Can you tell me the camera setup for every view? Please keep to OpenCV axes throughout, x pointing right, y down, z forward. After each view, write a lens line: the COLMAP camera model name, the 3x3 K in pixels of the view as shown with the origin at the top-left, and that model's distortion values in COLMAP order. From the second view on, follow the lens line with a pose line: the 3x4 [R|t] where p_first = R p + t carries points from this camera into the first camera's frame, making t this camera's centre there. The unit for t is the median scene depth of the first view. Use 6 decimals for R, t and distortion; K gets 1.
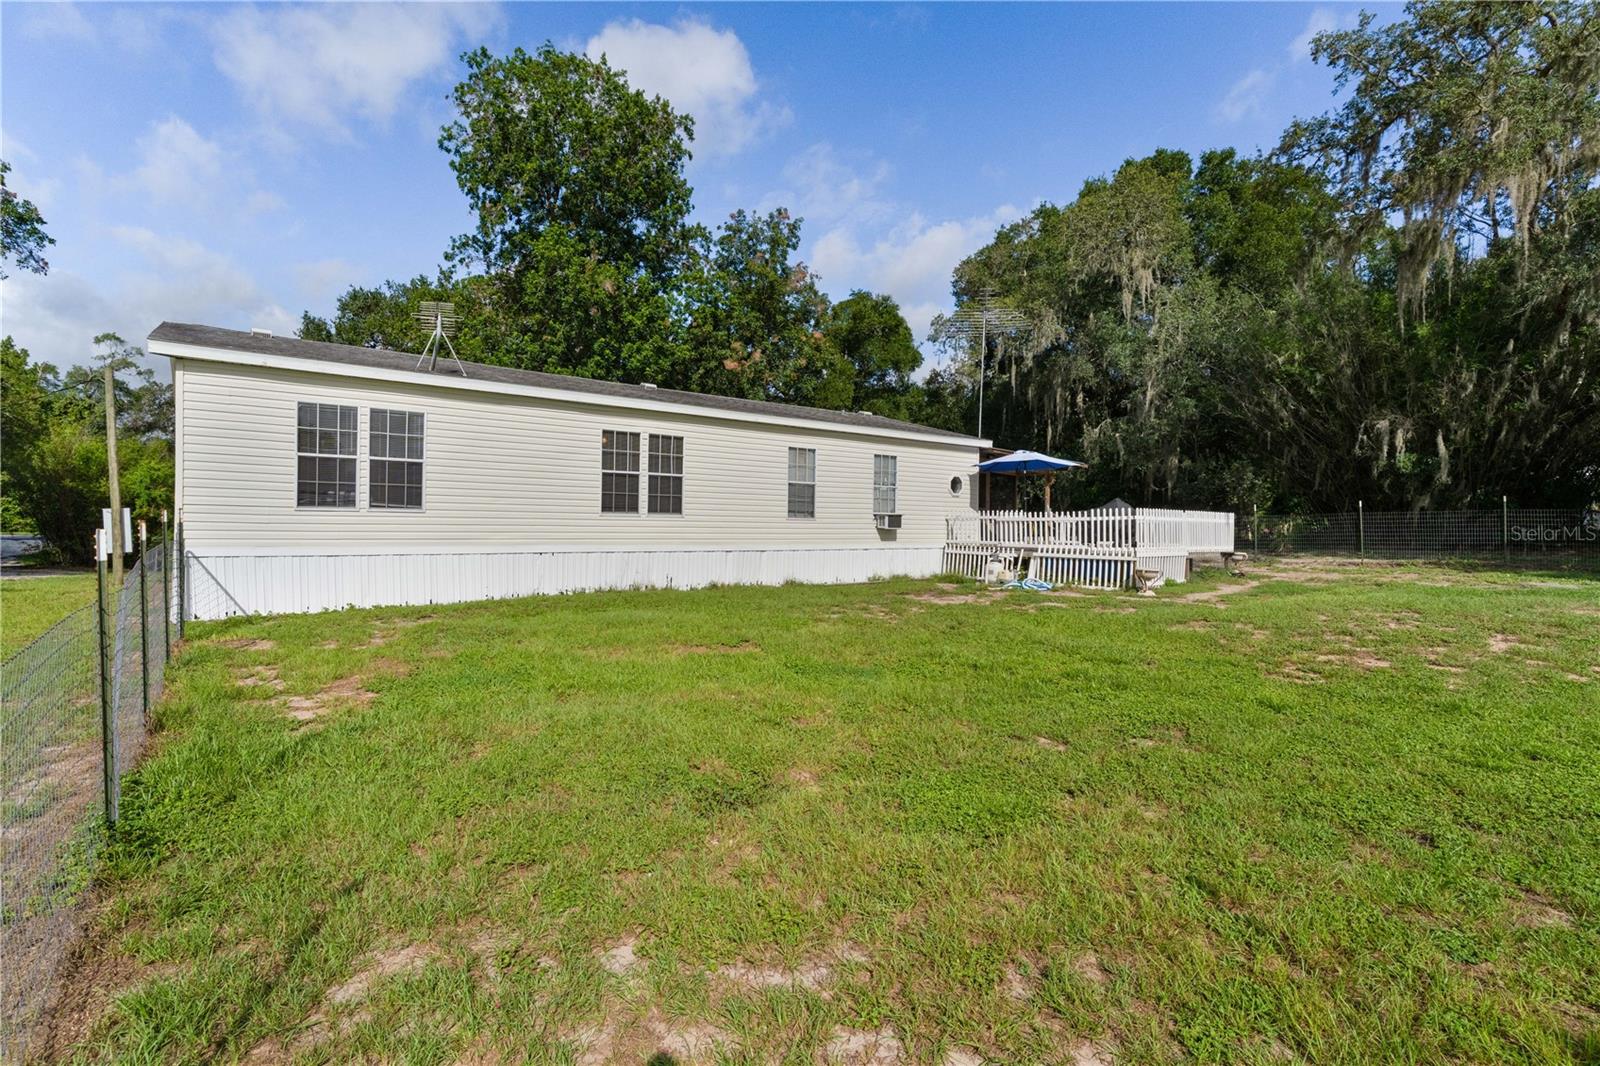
lens RADIAL K [[779.6, 0, 800.1], [0, 779.6, 530.0], [0, 0, 1]] dist [0.002874, -0.001255]
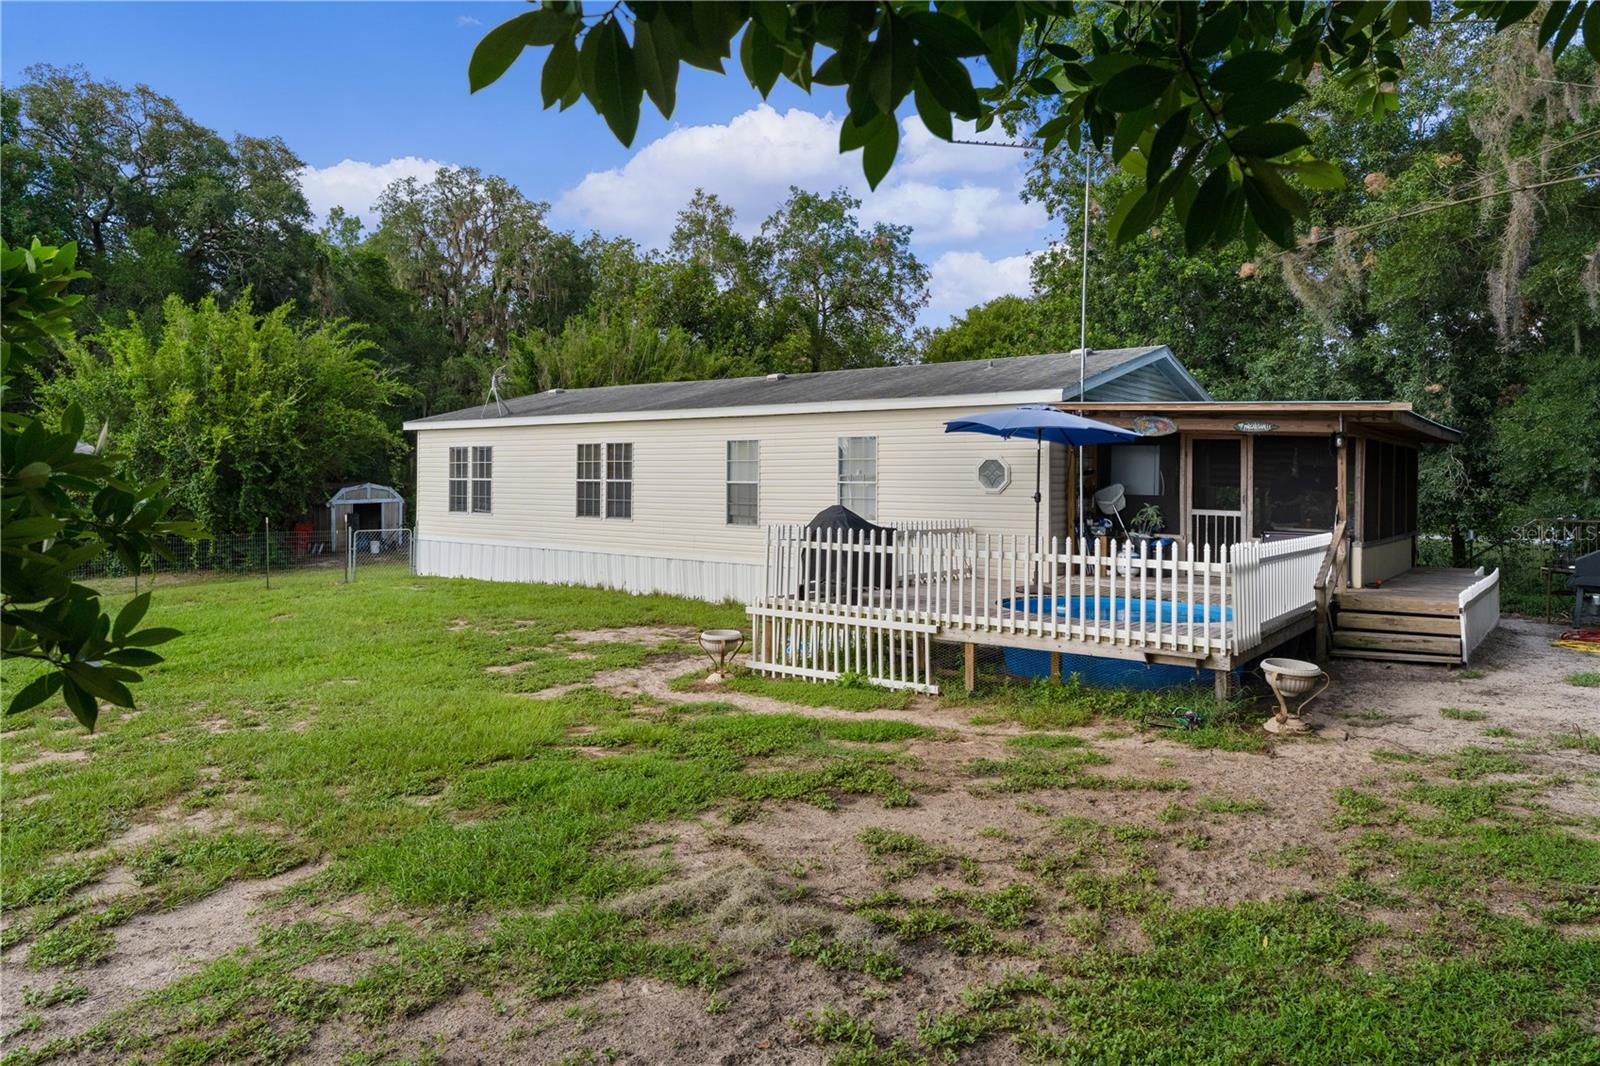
lens RADIAL K [[1013.1, 0, 799.9], [0, 1013.1, 532.6], [0, 0, 1]] dist [-0.000934, -0.000037]
pose [[0.272669, -0.004304, -0.962098, 1.212186], [-0.052610, 0.998427, -0.019377, 0.011625], [0.960668, 0.055899, 0.272014, 0.881583]]
